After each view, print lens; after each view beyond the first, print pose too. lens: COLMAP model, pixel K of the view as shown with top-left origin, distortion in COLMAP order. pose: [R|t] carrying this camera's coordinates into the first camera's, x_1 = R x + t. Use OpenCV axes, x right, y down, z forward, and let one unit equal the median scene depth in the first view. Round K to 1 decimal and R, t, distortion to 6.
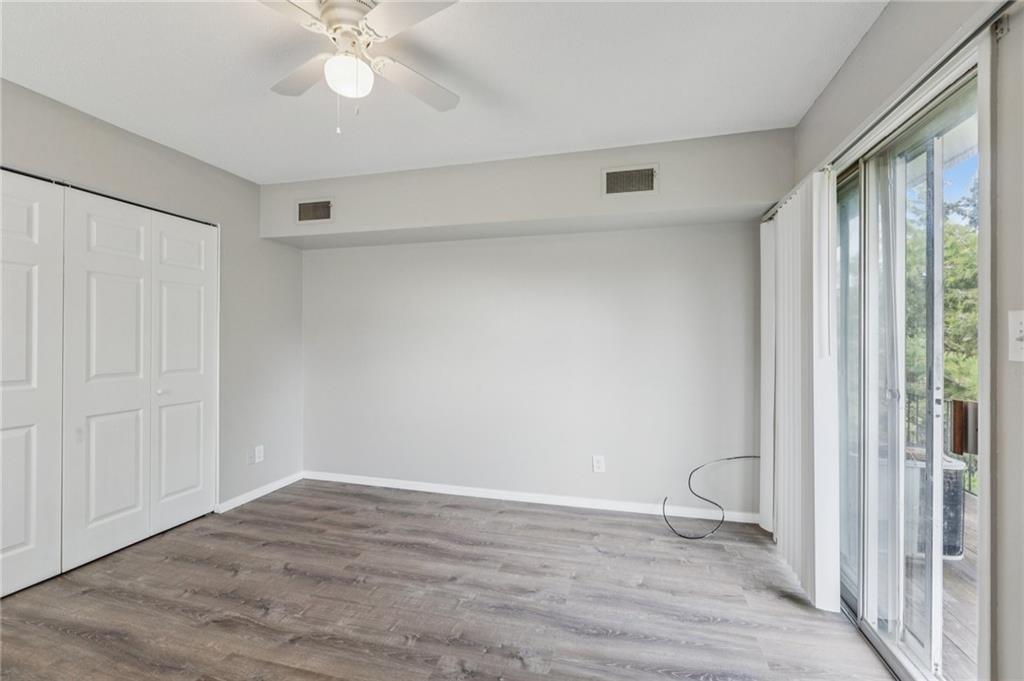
lens RADIAL K [[450.3, 0, 507.9], [0, 450.3, 342.7], [0, 0, 1]] dist [0.000720, -0.000719]
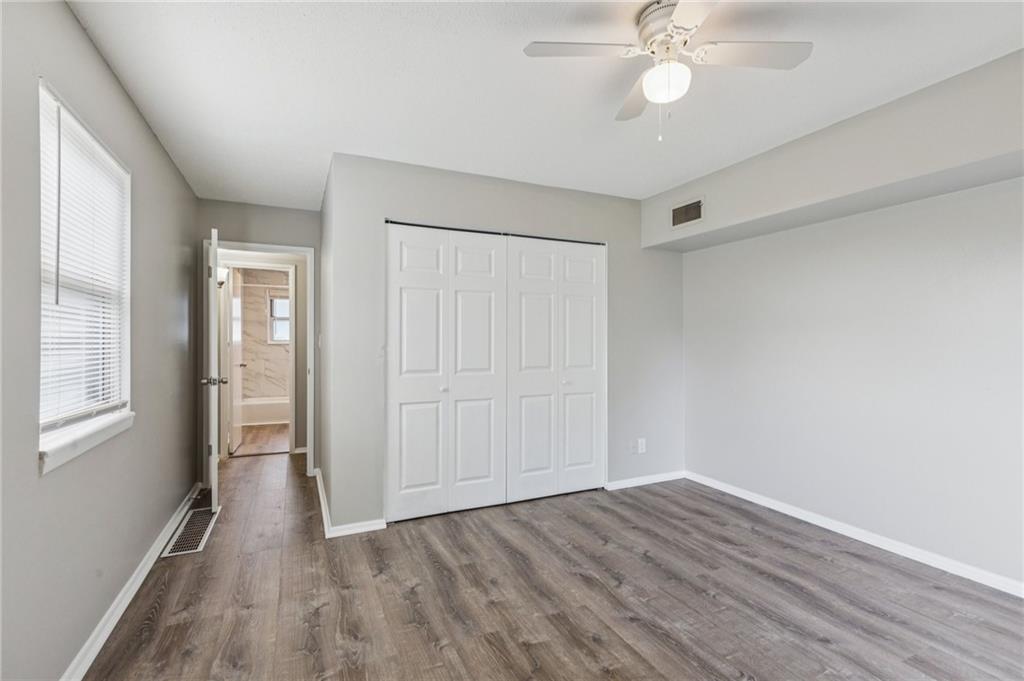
lens RADIAL K [[464.3, 0, 512.0], [0, 464.3, 340.5], [0, 0, 1]] dist [0.004200, -0.000565]
pose [[0.649478, -0.003202, -0.760373, 0.138148], [-0.001955, 0.999981, -0.005880, -0.001436], [0.760378, 0.005306, 0.649460, 0.036128]]
